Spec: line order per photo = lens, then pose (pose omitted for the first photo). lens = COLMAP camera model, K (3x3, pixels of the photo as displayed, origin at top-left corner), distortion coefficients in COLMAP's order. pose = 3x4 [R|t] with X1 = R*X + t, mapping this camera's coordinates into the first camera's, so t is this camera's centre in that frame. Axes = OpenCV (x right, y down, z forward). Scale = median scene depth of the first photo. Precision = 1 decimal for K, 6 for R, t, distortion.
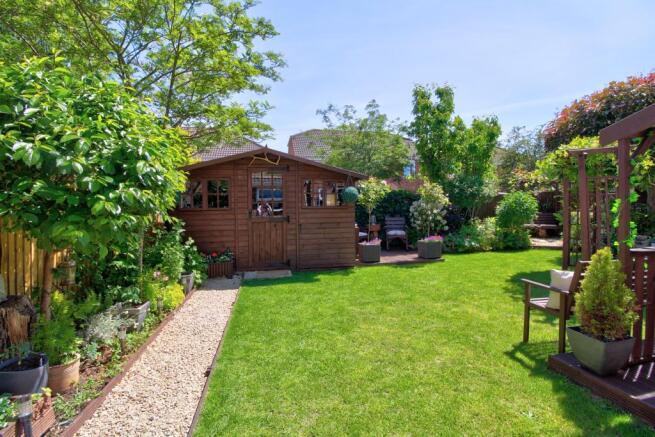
lens RADIAL K [[303.1, 0, 331.2], [0, 303.1, 214.0], [0, 0, 1]] dist [-0.005242, -0.006964]
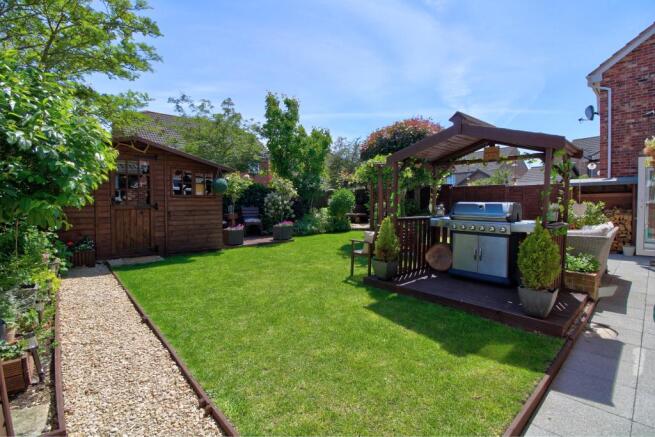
lens RADIAL K [[303.1, 0, 325.4], [0, 303.1, 215.2], [0, 0, 1]] dist [-0.005242, -0.006964]
pose [[0.873137, -0.005928, 0.487440, -0.143883], [-0.005777, 0.999730, 0.022507, 0.020012], [-0.487441, -0.022467, 0.872867, -0.187035]]
